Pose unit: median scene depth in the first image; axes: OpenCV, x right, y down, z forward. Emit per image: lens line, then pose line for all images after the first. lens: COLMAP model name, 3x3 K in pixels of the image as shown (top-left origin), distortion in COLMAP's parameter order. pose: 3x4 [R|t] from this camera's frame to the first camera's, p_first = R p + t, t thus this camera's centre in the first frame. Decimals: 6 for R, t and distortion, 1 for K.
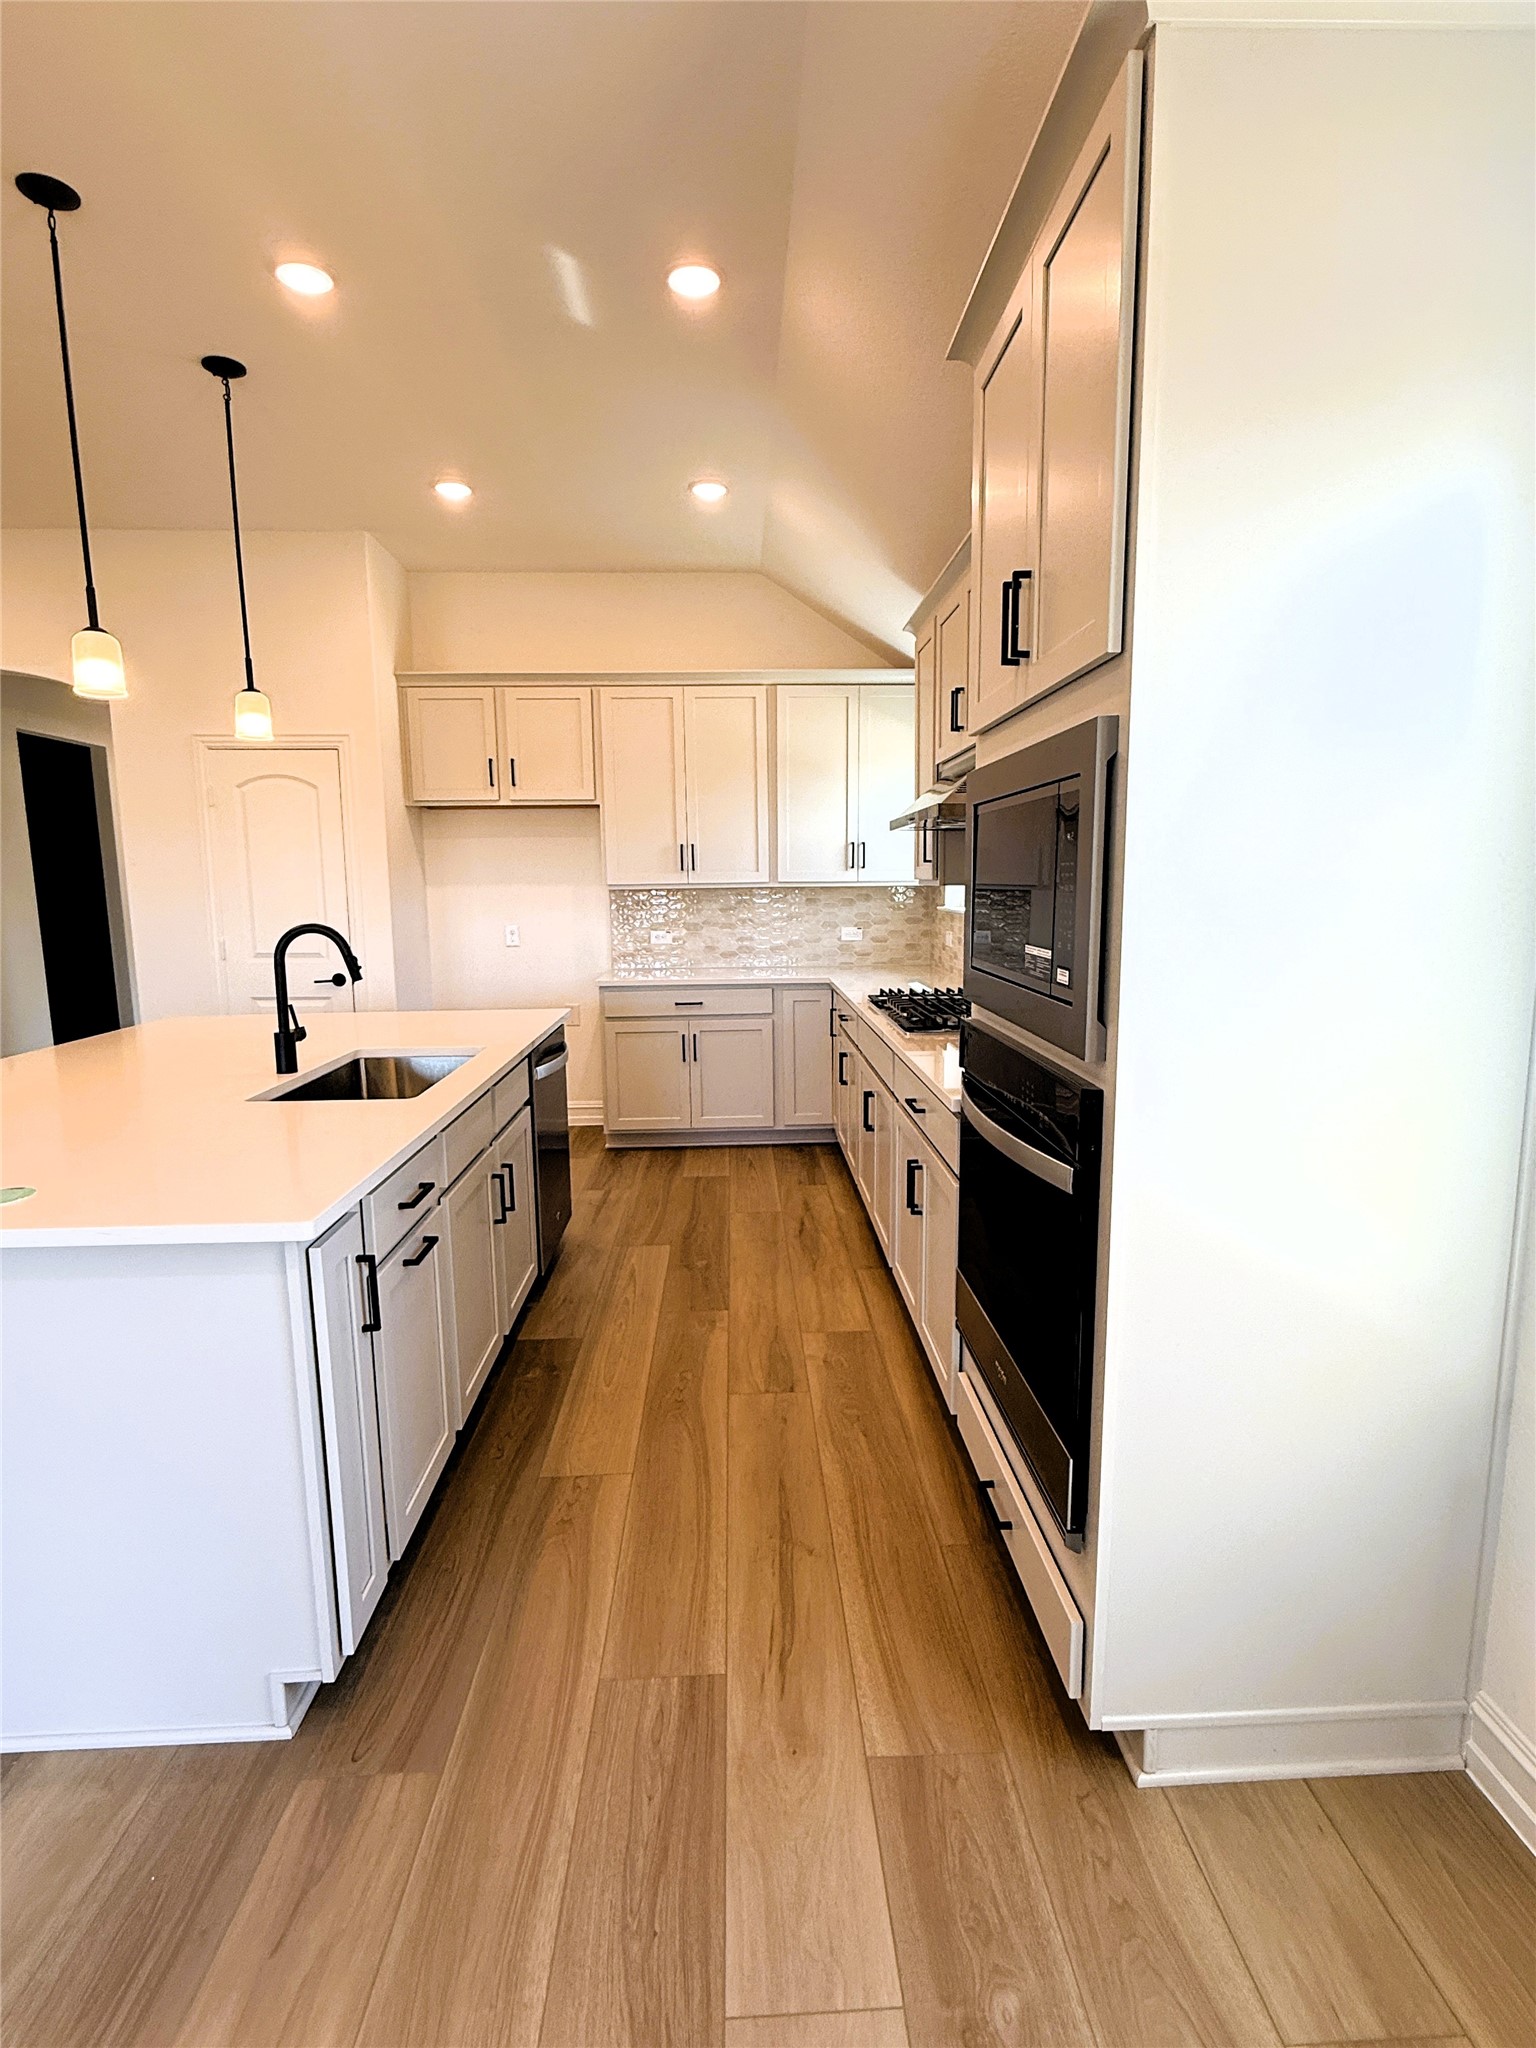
lens RADIAL K [[986.3, 0, 767.3], [0, 986.3, 1013.7], [0, 0, 1]] dist [0.002034, 0.000784]
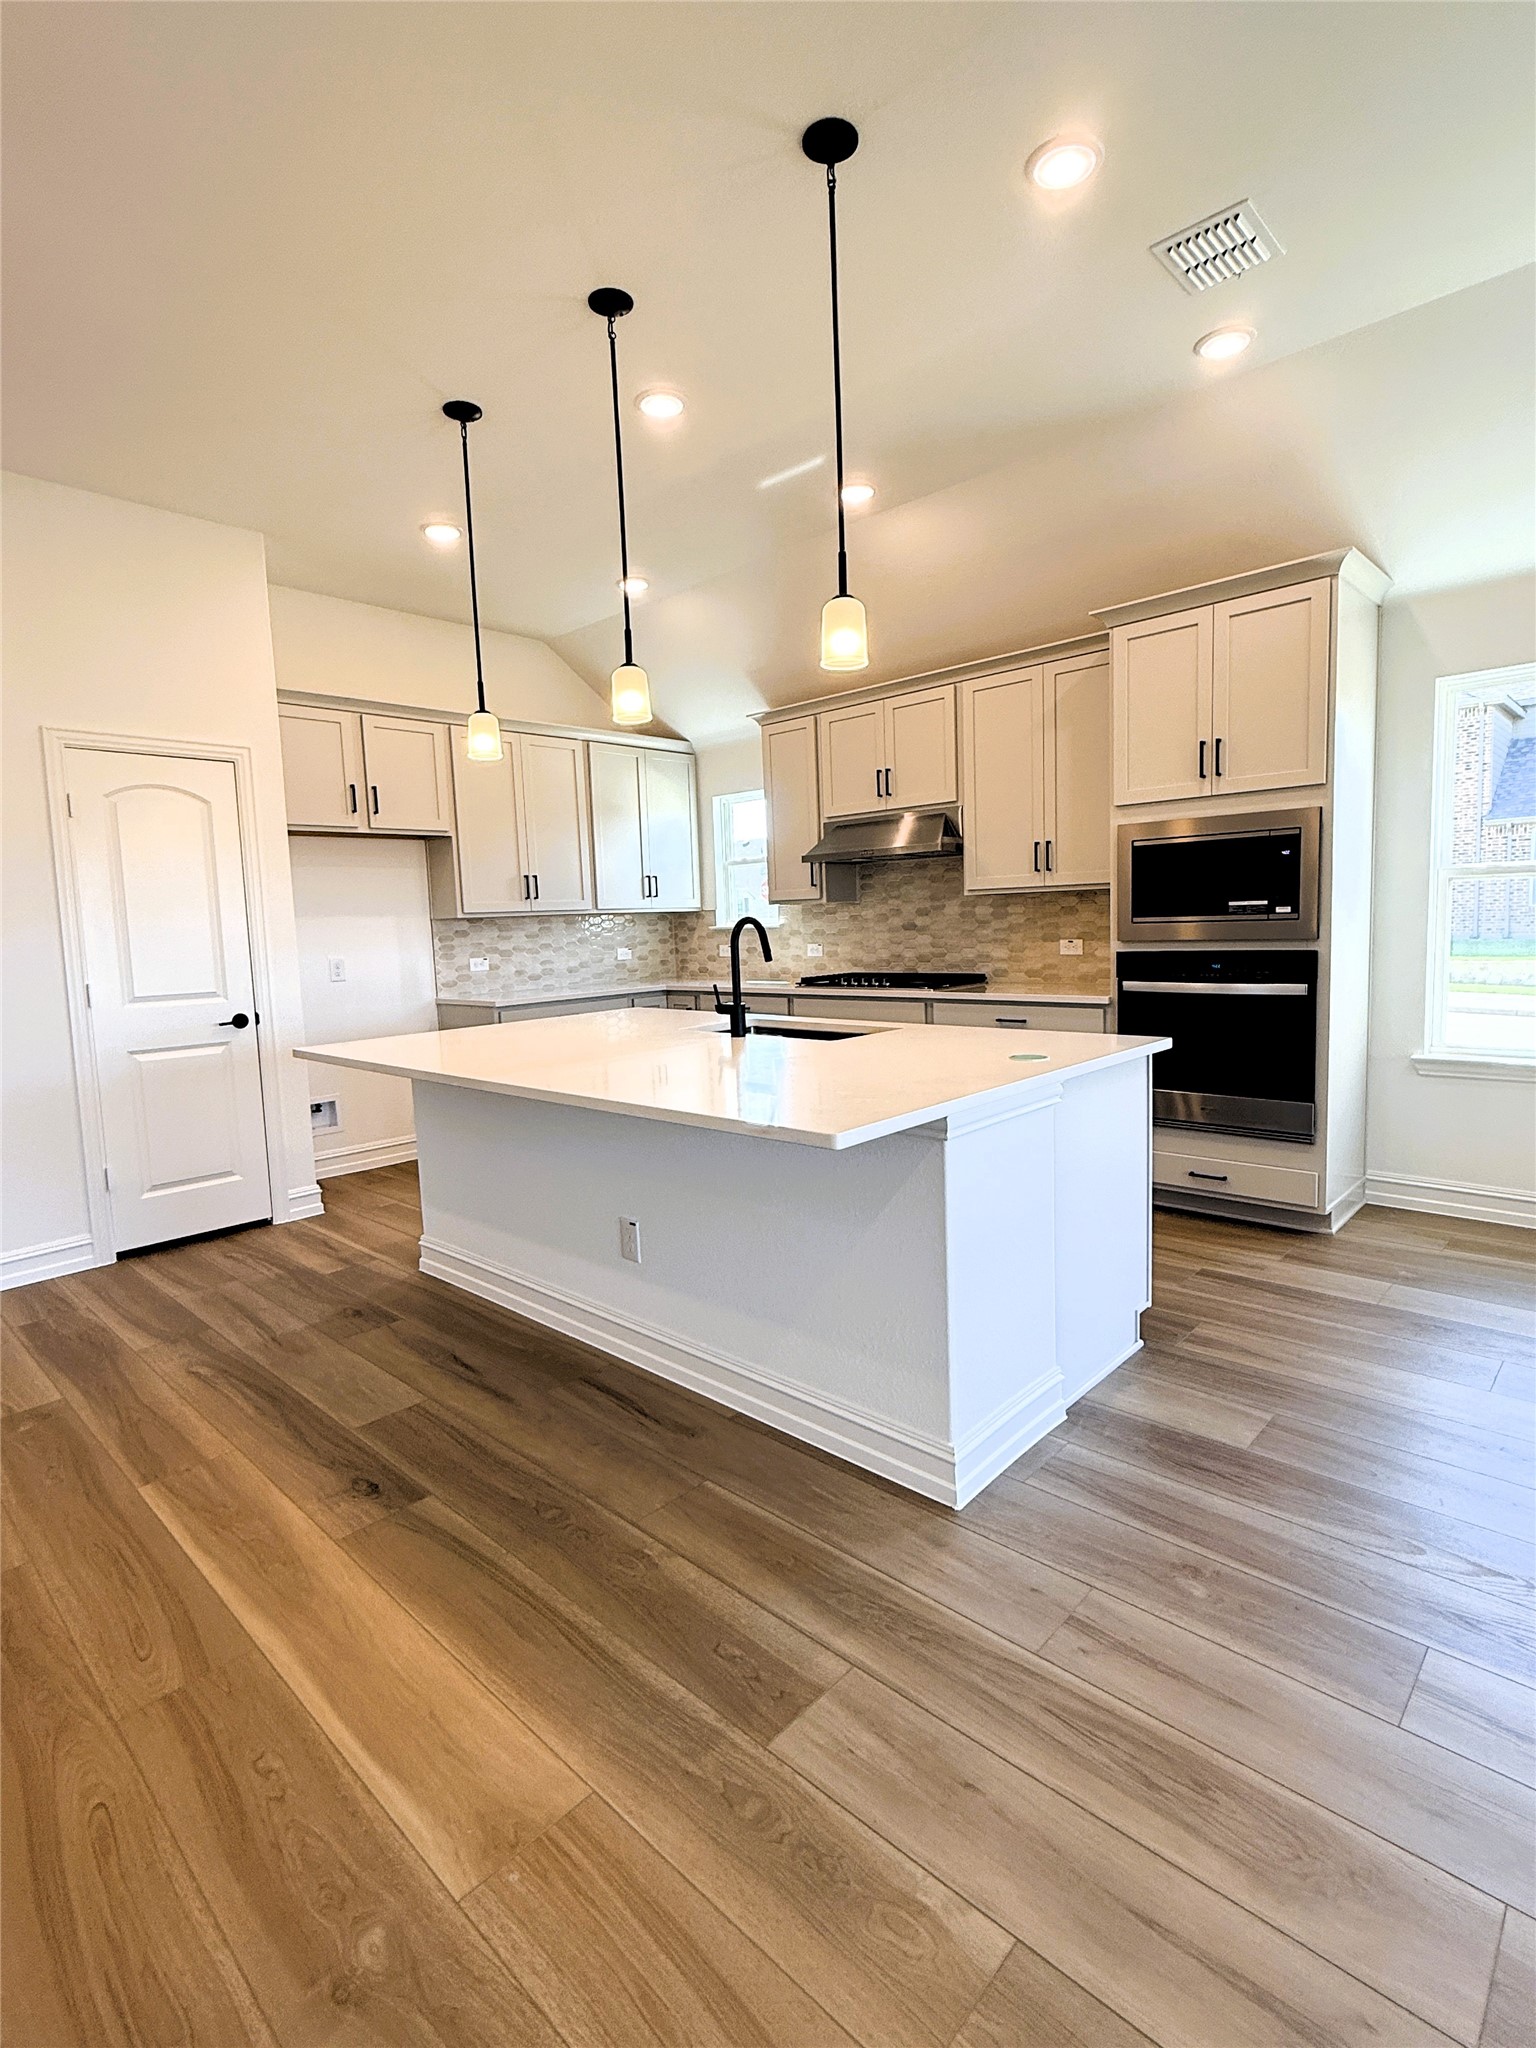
lens RADIAL K [[986.3, 0, 760.8], [0, 986.3, 1024.2], [0, 0, 1]] dist [0.002034, 0.000784]
pose [[0.719282, -0.088985, 0.688996, -0.670743], [0.121912, 0.992541, 0.000918, 0.023216], [-0.683938, 0.083336, 0.724765, 0.041021]]
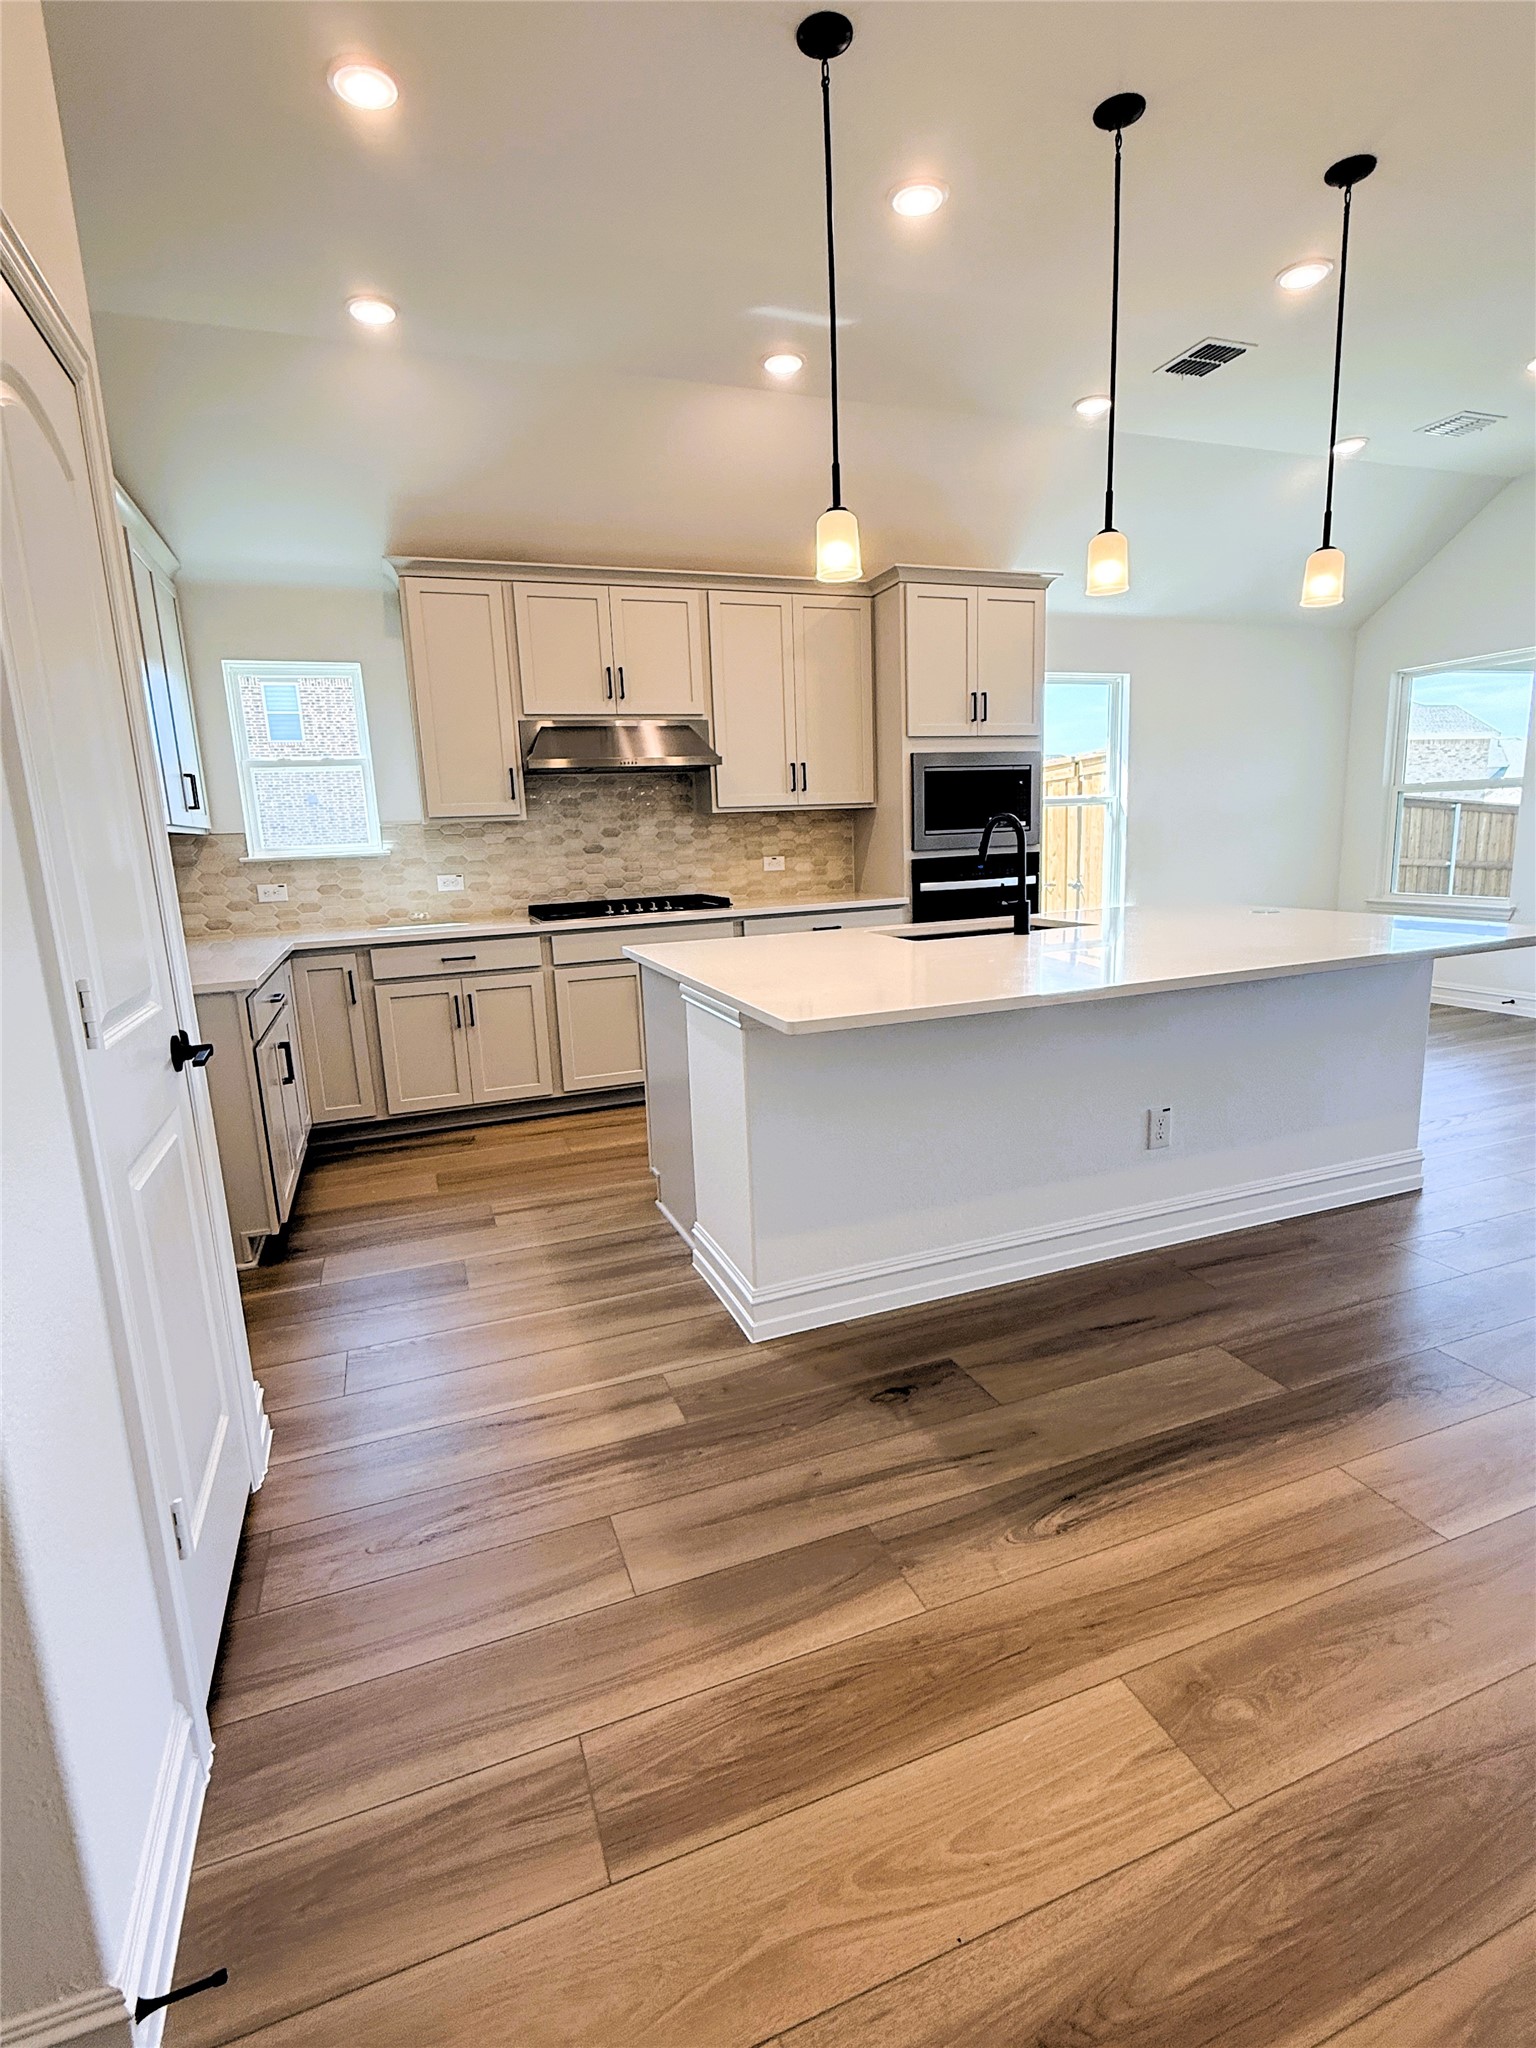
lens RADIAL K [[986.3, 0, 764.7], [0, 986.3, 1032.8], [0, 0, 1]] dist [0.002034, 0.000784]
pose [[-0.312843, -0.170495, 0.934377, -0.796615], [0.171738, 0.957388, 0.232194, -0.085079], [-0.934149, 0.233108, -0.270232, 0.847177]]
